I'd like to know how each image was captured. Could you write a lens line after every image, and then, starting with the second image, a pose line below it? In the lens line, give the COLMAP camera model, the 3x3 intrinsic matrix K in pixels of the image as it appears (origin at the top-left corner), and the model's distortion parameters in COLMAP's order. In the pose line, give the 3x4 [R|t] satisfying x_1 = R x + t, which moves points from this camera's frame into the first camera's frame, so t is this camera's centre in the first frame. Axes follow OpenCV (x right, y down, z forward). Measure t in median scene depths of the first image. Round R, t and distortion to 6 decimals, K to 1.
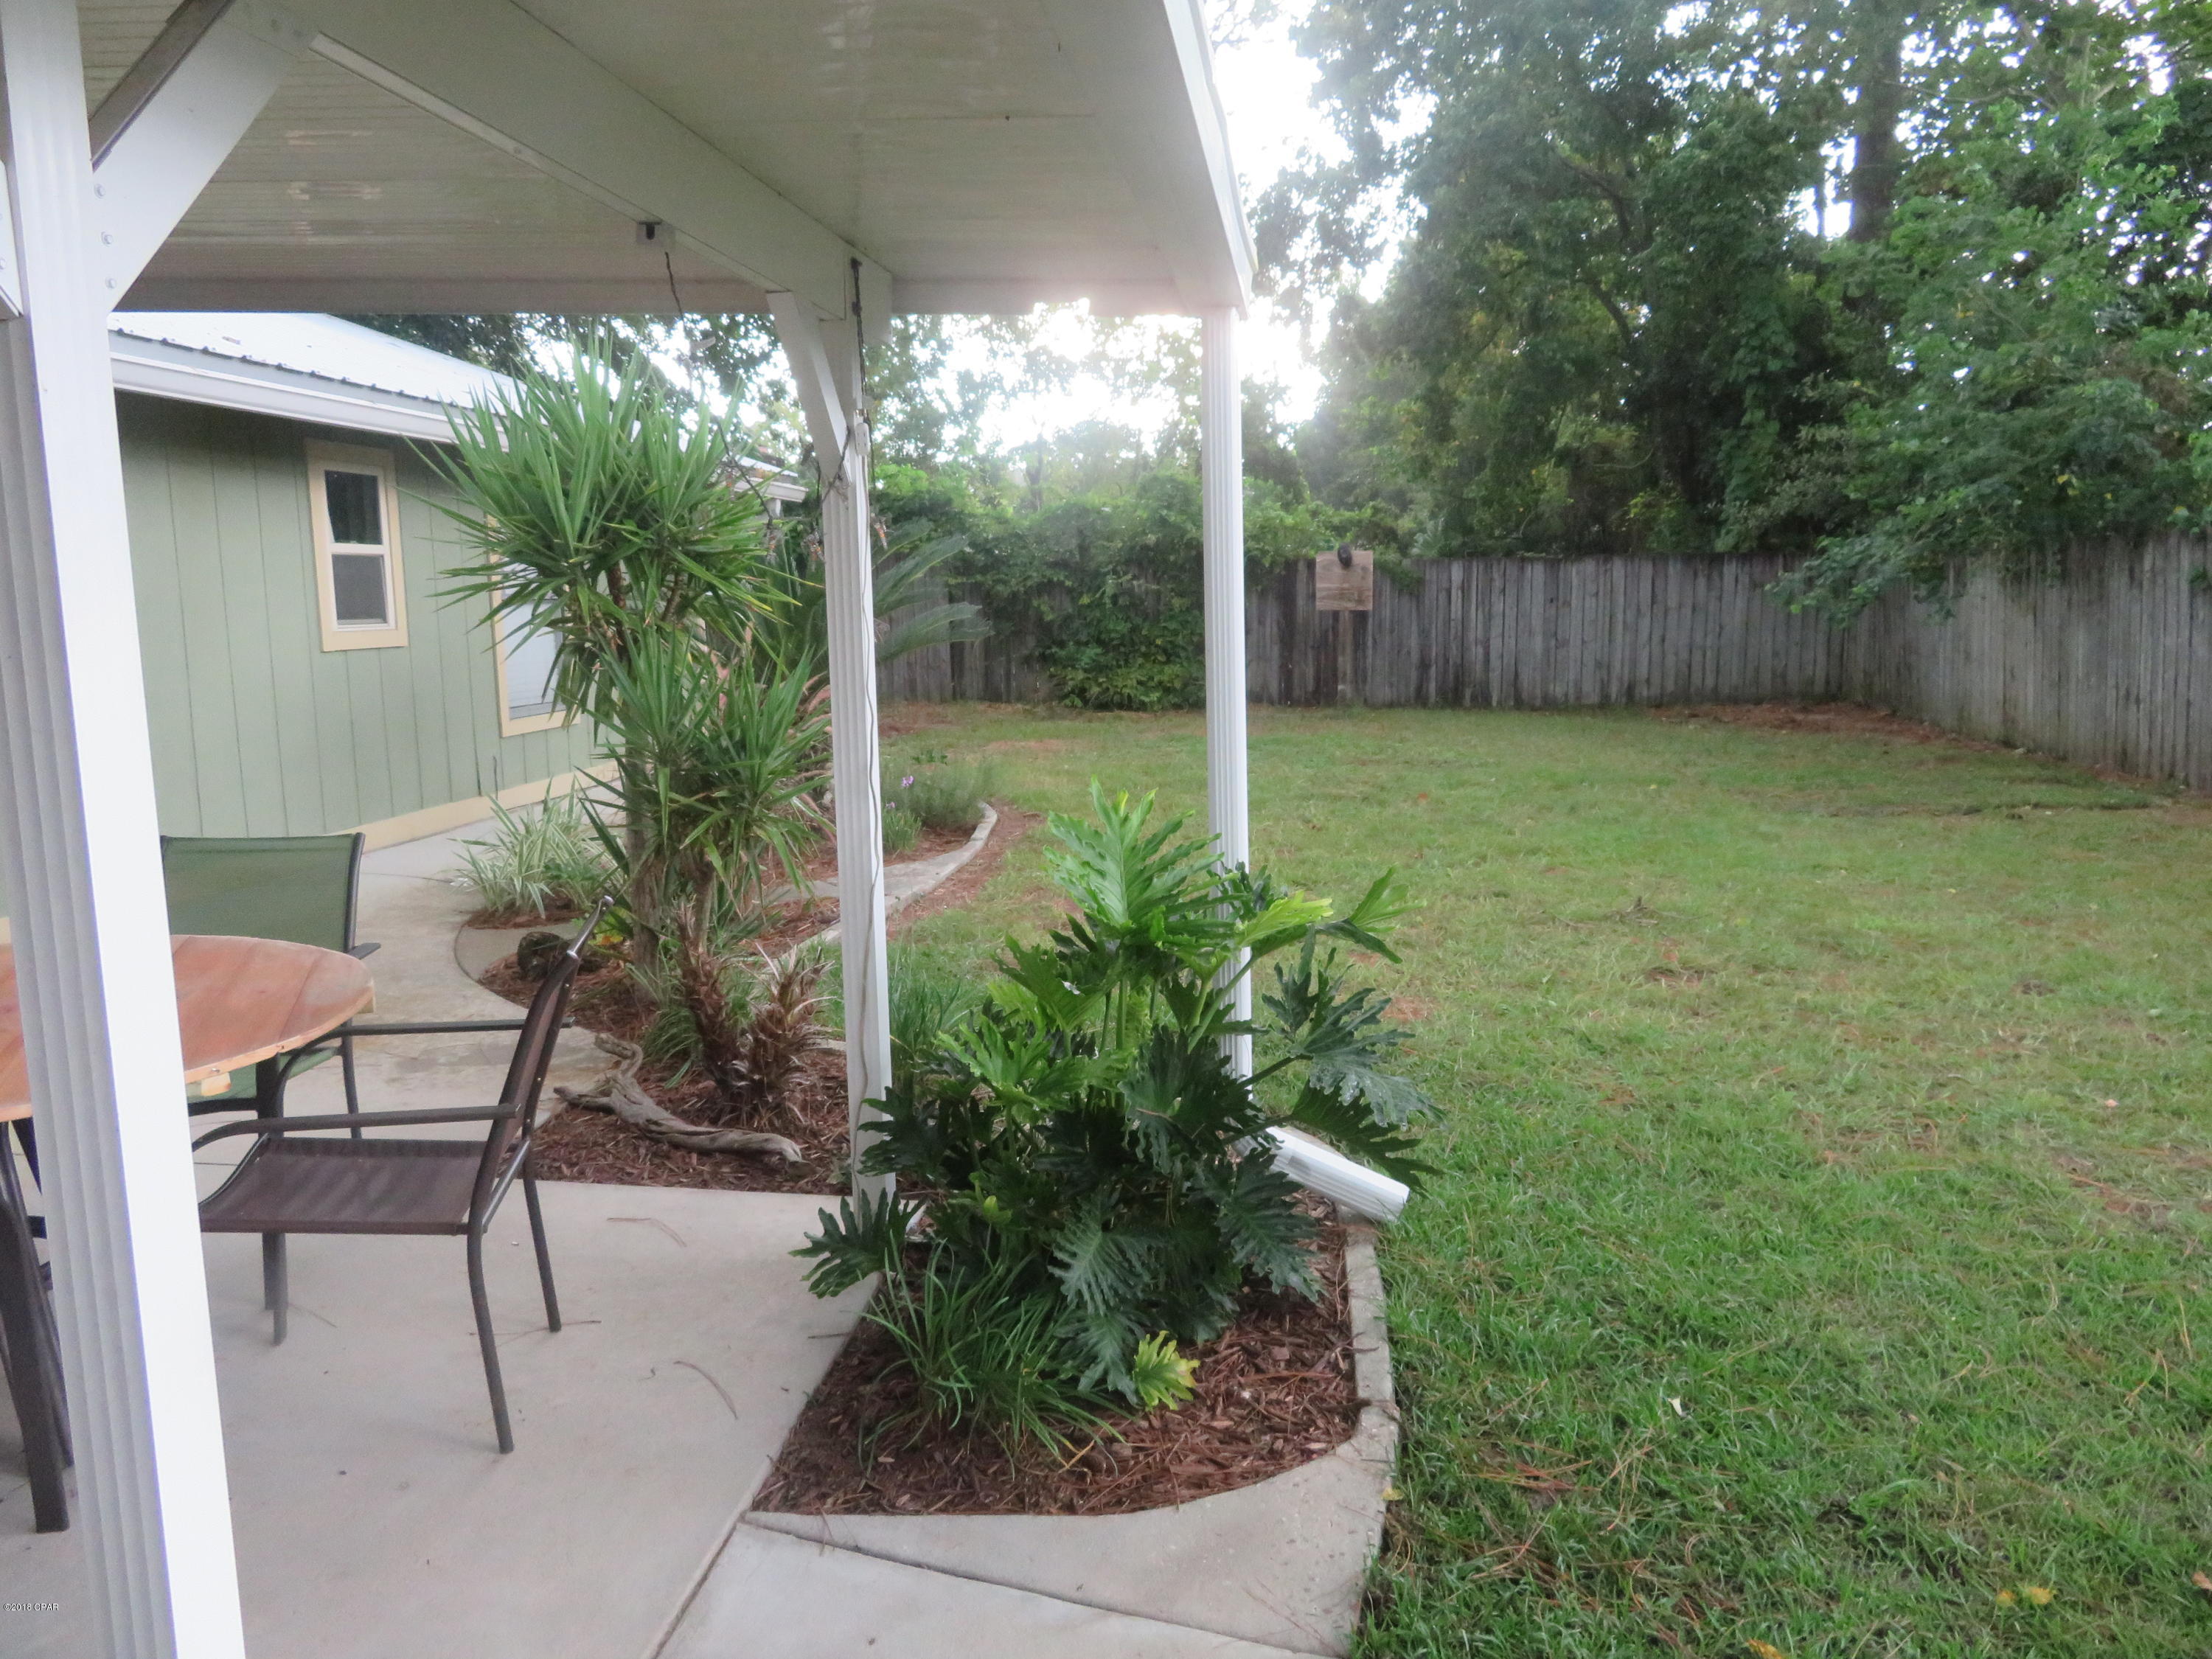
lens RADIAL K [[1584.8, 0, 1106.0], [0, 1584.8, 829.5], [0, 0, 1]] dist [-0.005353, 0.002655]
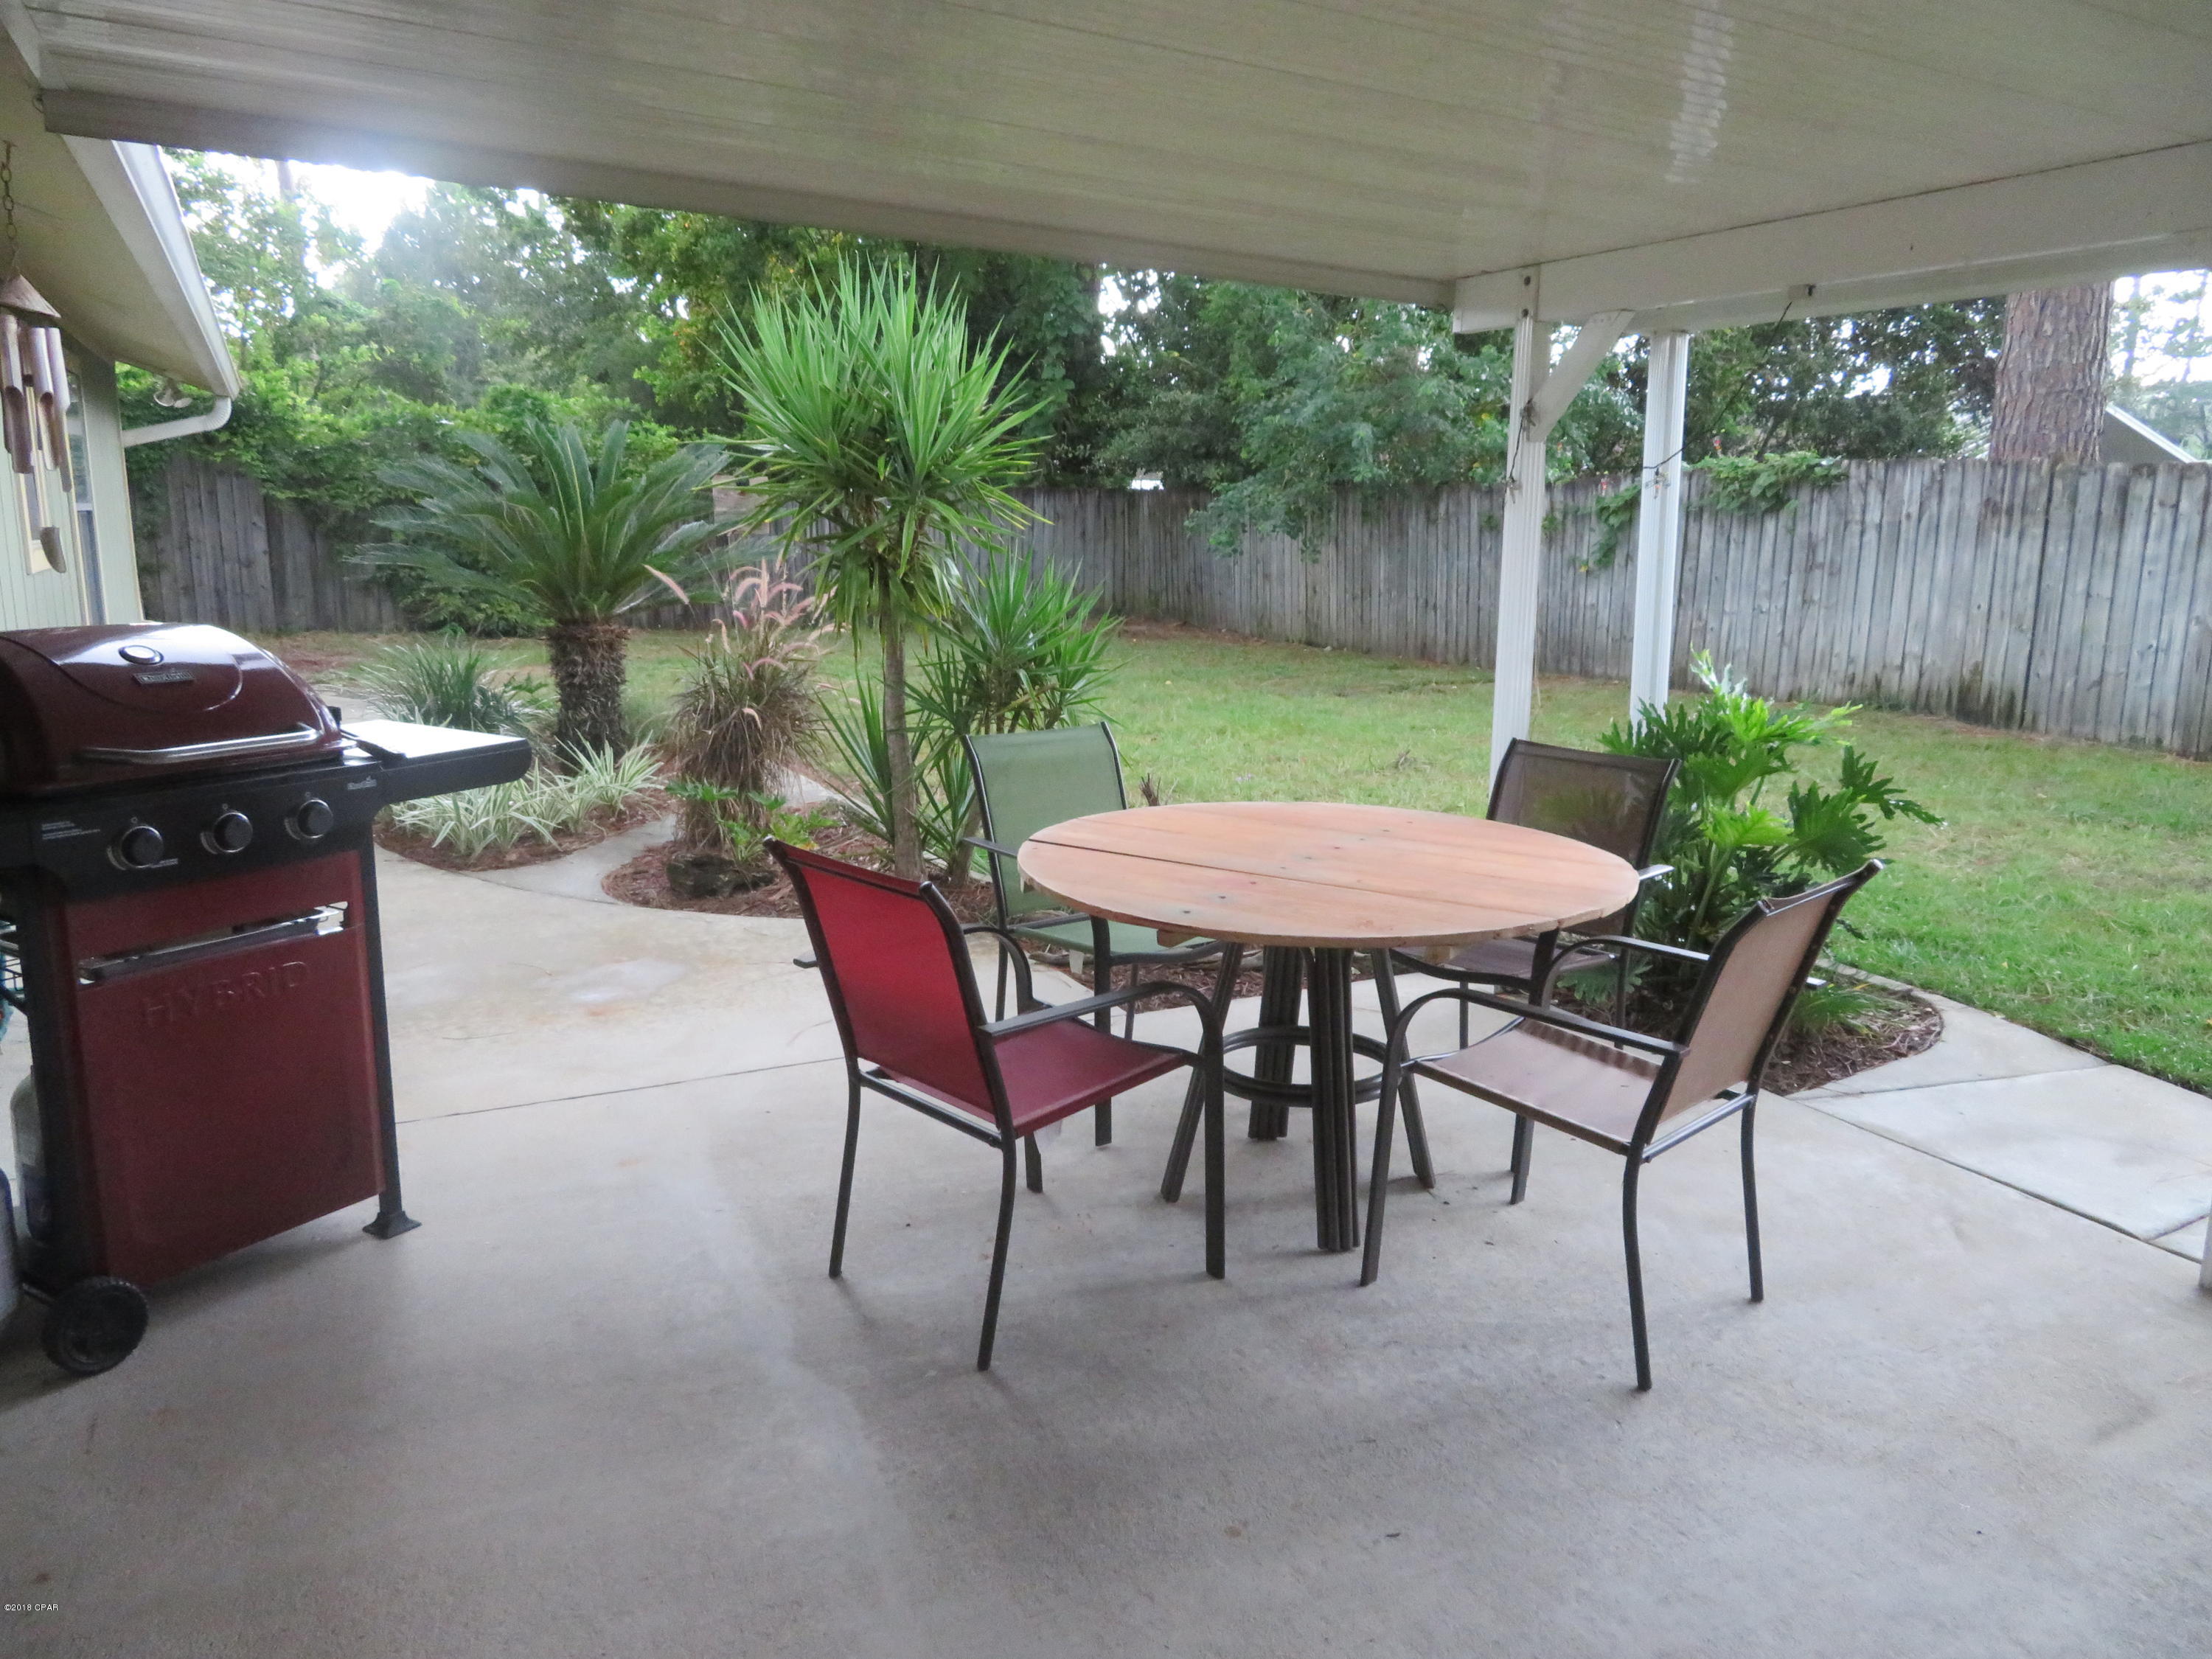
lens RADIAL K [[1584.8, 0, 1106.0], [0, 1584.8, 829.5], [0, 0, 1]] dist [-0.005353, 0.002655]
pose [[0.822068, -0.092749, 0.561784, -0.375908], [0.066360, 0.995527, 0.067252, -0.000229], [-0.565508, -0.018006, 0.824546, 0.010378]]
